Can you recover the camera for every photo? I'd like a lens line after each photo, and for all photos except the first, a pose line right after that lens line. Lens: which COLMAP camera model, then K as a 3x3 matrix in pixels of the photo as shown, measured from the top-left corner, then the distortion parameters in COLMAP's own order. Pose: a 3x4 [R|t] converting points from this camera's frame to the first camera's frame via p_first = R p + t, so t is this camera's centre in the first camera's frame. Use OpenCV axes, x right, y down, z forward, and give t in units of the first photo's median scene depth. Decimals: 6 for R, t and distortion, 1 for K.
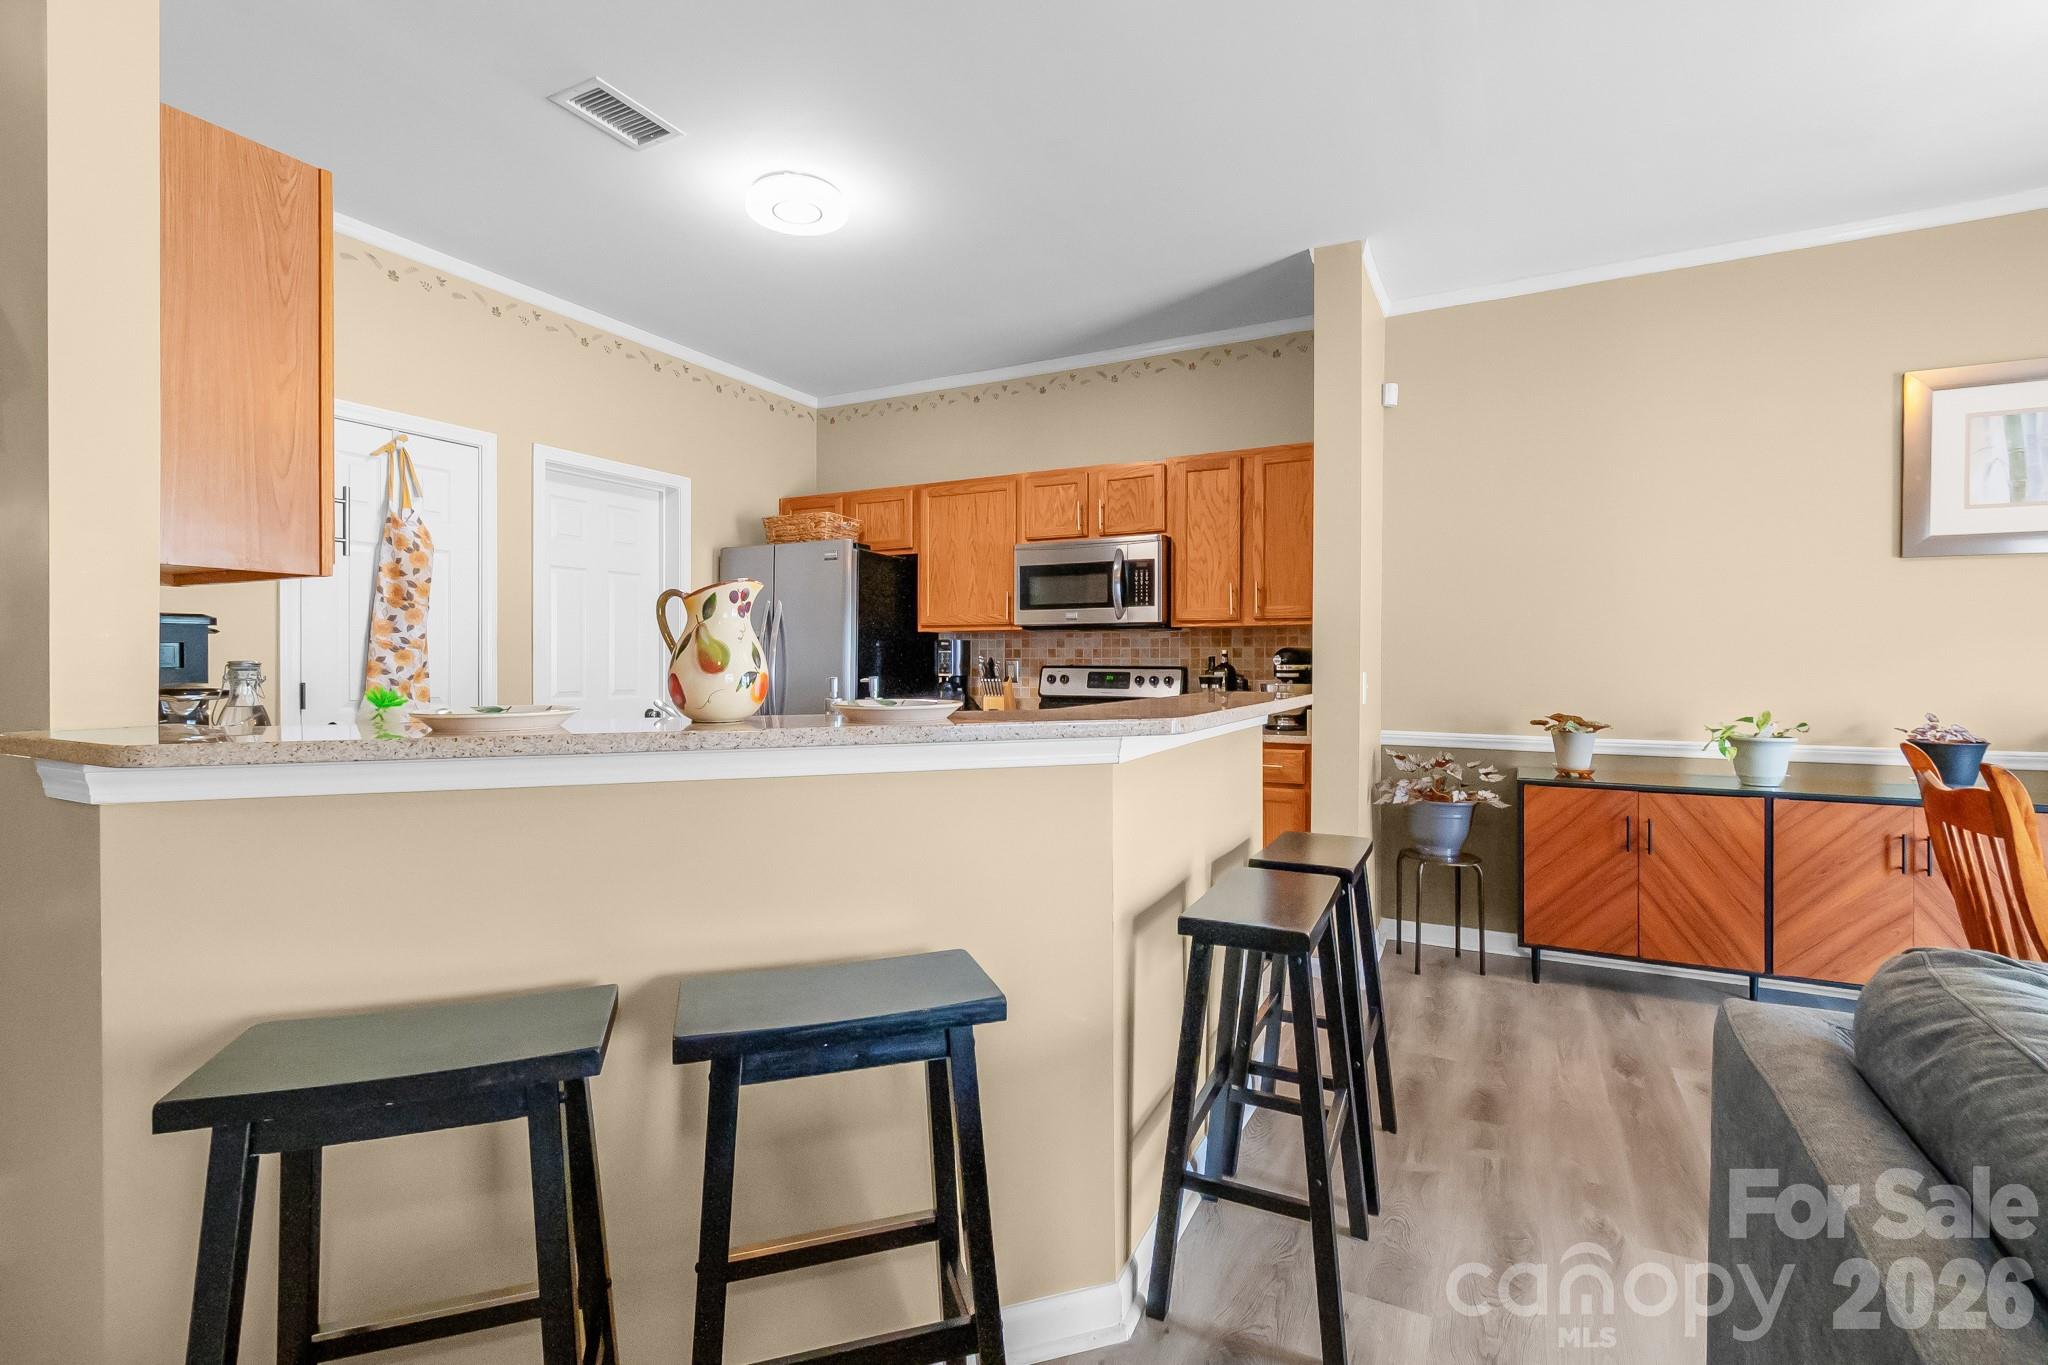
lens RADIAL K [[951.5, 0, 988.5], [0, 951.5, 666.1], [0, 0, 1]] dist [0.008337, -0.003625]
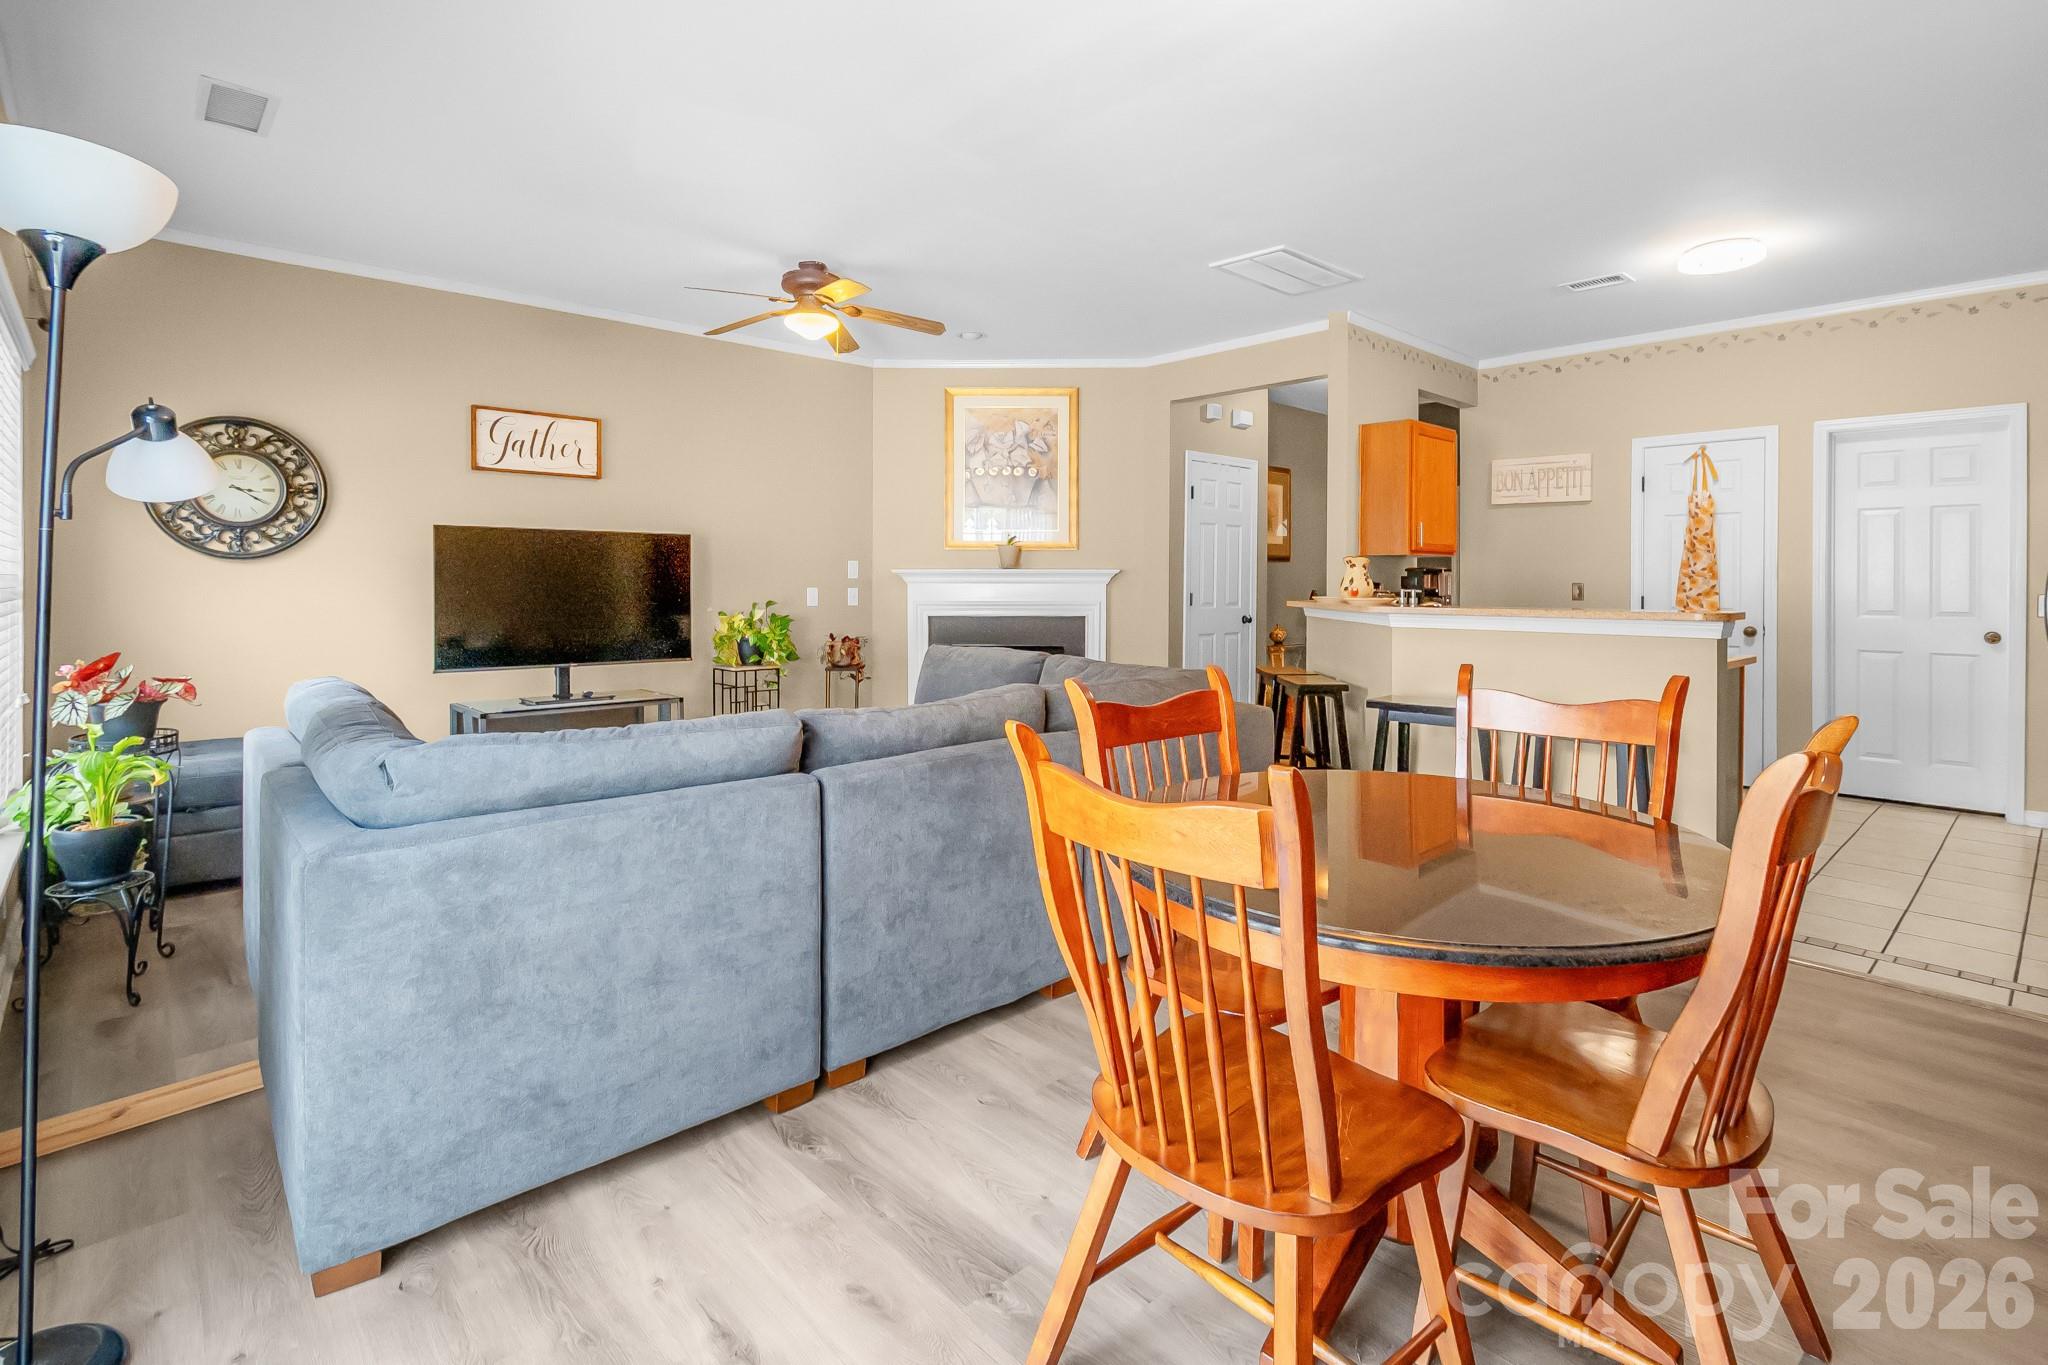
lens RADIAL K [[951.5, 0, 1051.4], [0, 951.5, 582.5], [0, 0, 1]] dist [0.008337, -0.003625]
pose [[-0.322370, -0.000633, -0.946614, 1.115777], [-0.008389, 0.999962, 0.002188, -0.002927], [0.946577, 0.008647, -0.322363, 0.416816]]
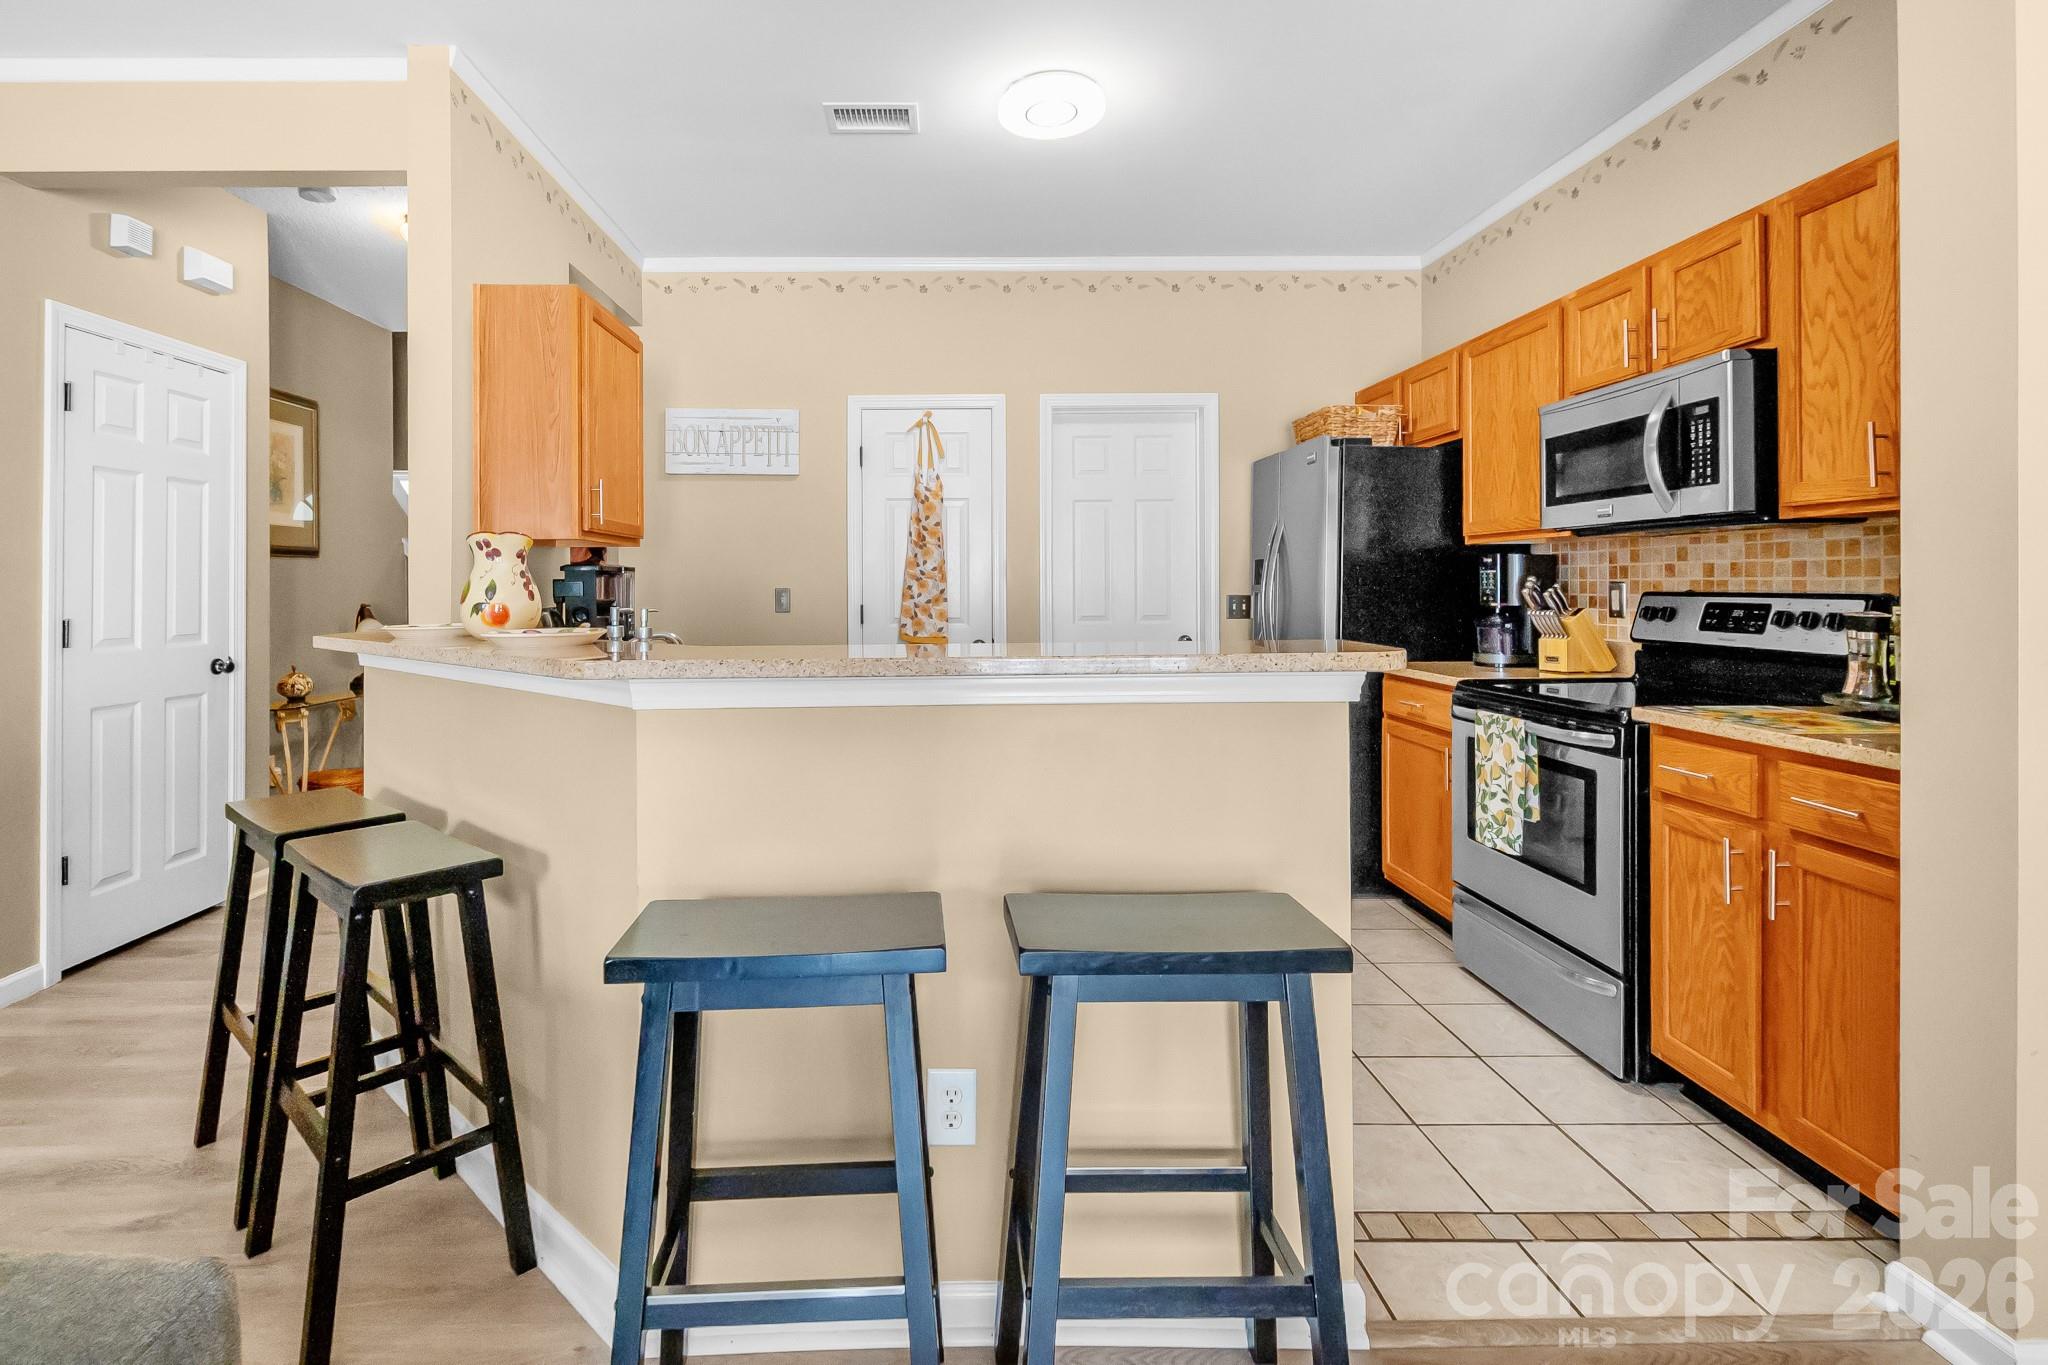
lens RADIAL K [[951.5, 0, 958.0], [0, 951.5, 592.1], [0, 0, 1]] dist [0.008337, -0.003625]
pose [[0.485178, 0.001942, -0.874413, 0.454786], [0.003919, 0.999983, 0.004396, -0.005309], [0.874407, -0.005560, 0.485162, 0.362804]]
